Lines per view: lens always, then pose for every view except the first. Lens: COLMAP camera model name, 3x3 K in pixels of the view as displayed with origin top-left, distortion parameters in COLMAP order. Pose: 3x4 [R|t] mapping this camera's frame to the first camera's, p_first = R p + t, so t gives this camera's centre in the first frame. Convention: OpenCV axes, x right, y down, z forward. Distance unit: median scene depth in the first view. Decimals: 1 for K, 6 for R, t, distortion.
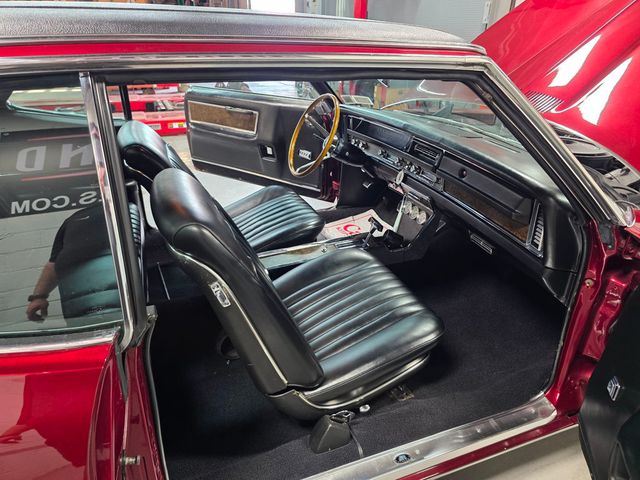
lens RADIAL K [[428.0, 0, 317.1], [0, 428.0, 243.8], [0, 0, 1]] dist [0.043891, -0.022307]
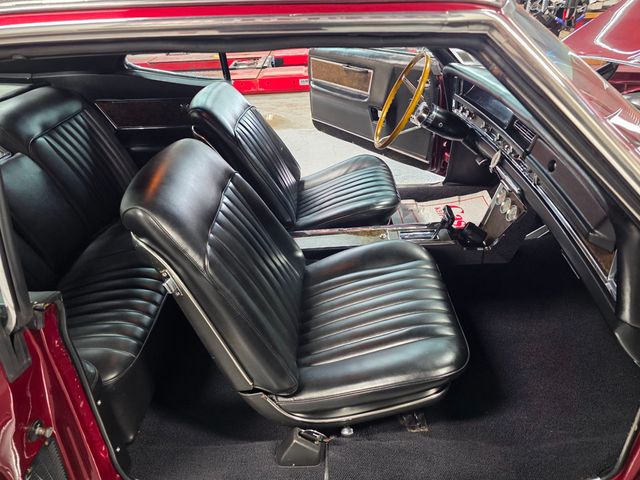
lens RADIAL K [[428.0, 0, 321.1], [0, 428.0, 239.3], [0, 0, 1]] dist [0.043891, -0.022307]
pose [[0.927724, 0.147682, -0.342809, 0.182029], [-0.116520, 0.987089, 0.109906, -0.055340], [0.354614, -0.062018, 0.932954, 0.114246]]
